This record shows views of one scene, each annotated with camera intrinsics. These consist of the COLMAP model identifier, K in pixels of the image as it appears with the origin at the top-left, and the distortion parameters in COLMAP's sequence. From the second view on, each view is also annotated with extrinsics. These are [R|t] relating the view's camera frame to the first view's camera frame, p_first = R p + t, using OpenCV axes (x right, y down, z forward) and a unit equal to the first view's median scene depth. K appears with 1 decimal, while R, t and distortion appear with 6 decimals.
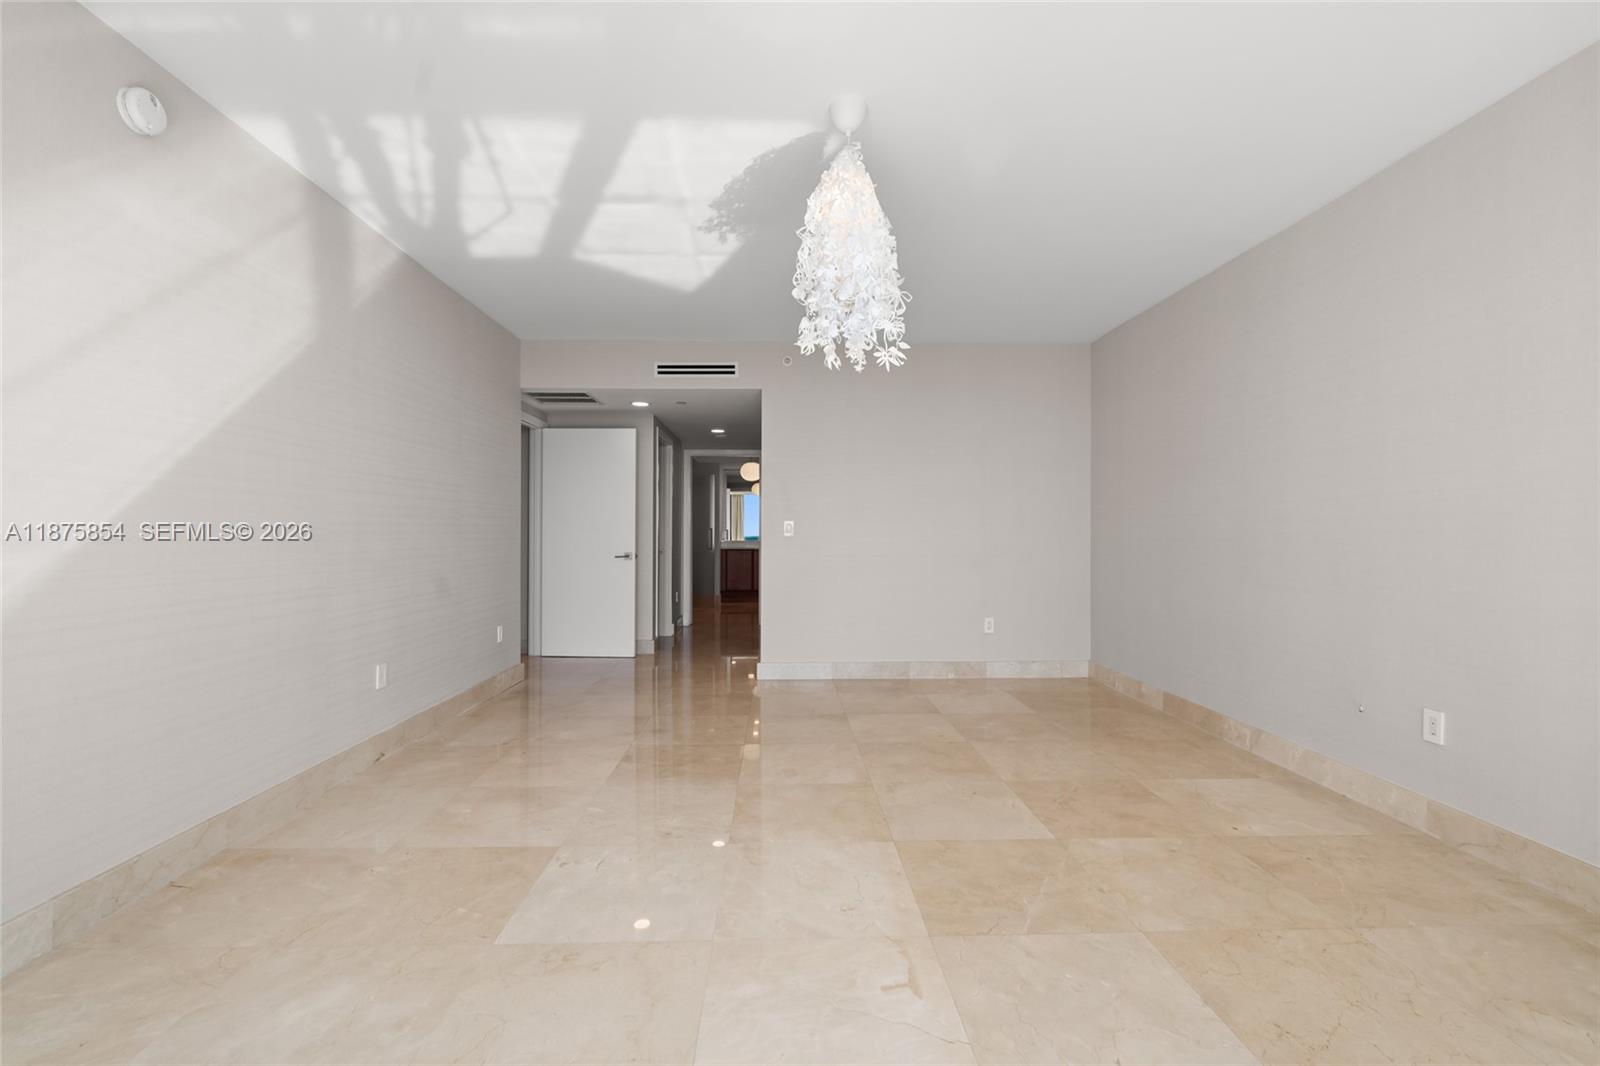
lens RADIAL K [[709.0, 0, 800.3], [0, 709.0, 530.7], [0, 0, 1]] dist [-0.004881, 0.000509]
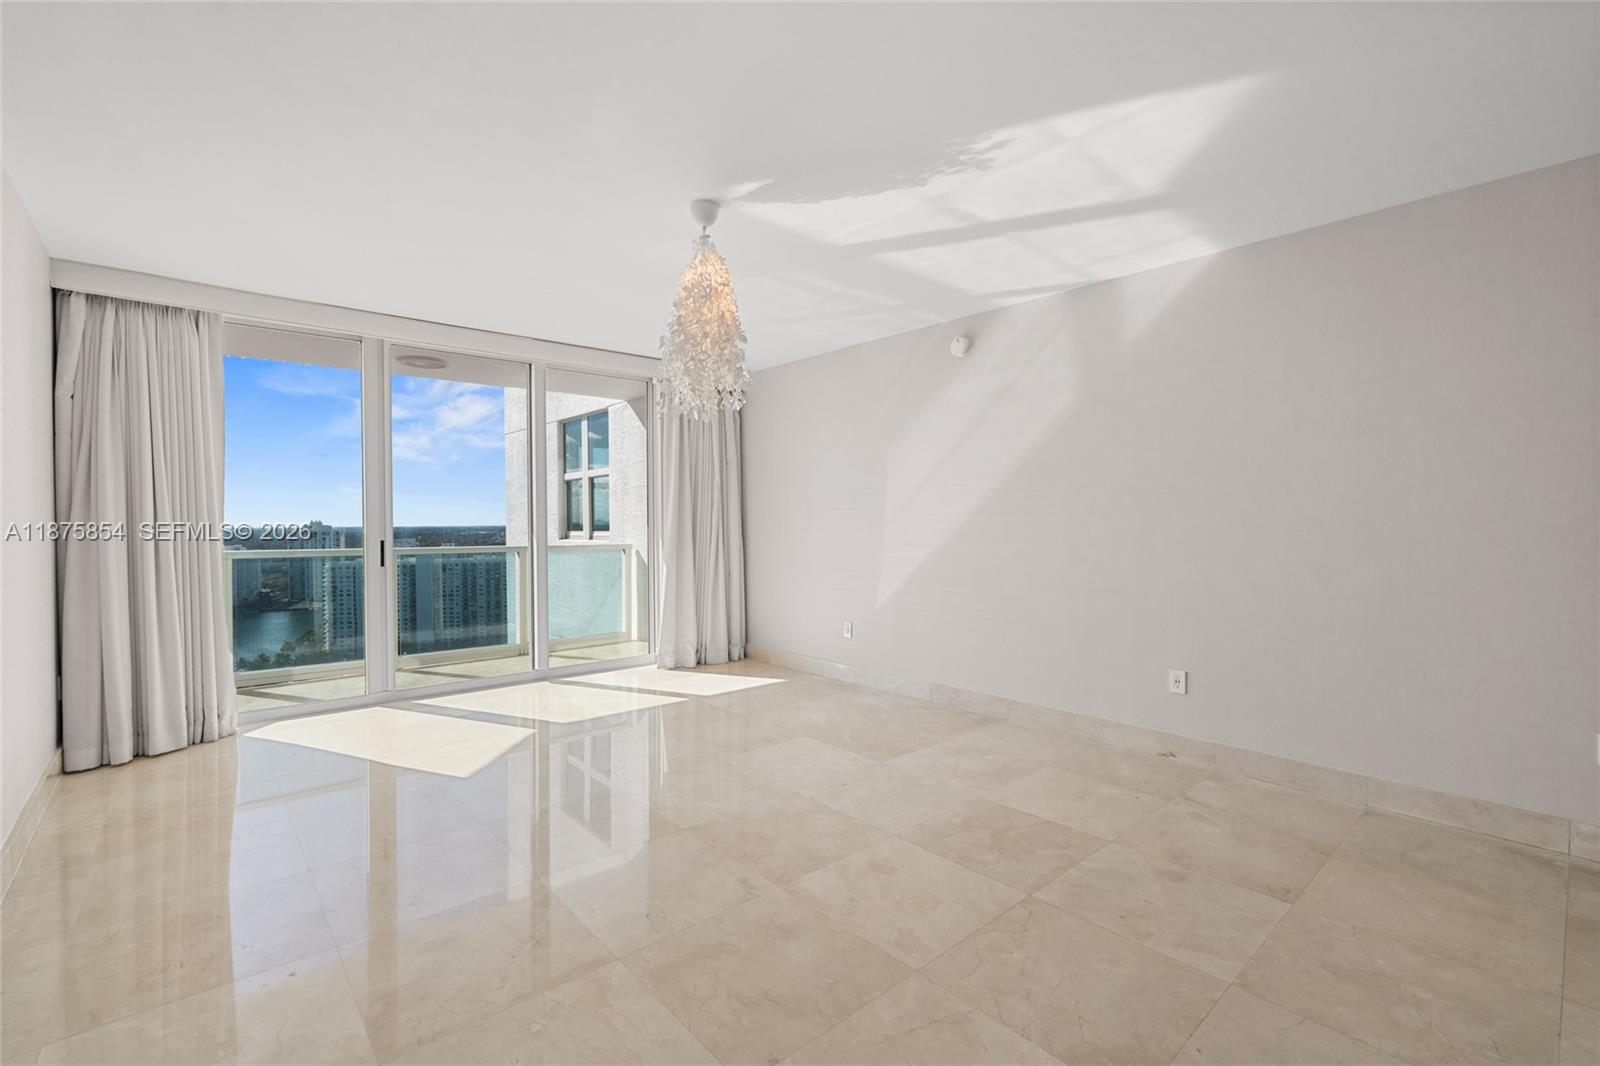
lens RADIAL K [[709.0, 0, 800.9], [0, 709.0, 538.5], [0, 0, 1]] dist [-0.004881, 0.000509]
pose [[-0.775005, 0.015959, -0.631753, 0.571928], [0.004248, 0.999790, 0.020044, -0.036597], [0.631940, 0.012850, -0.774910, 1.638046]]
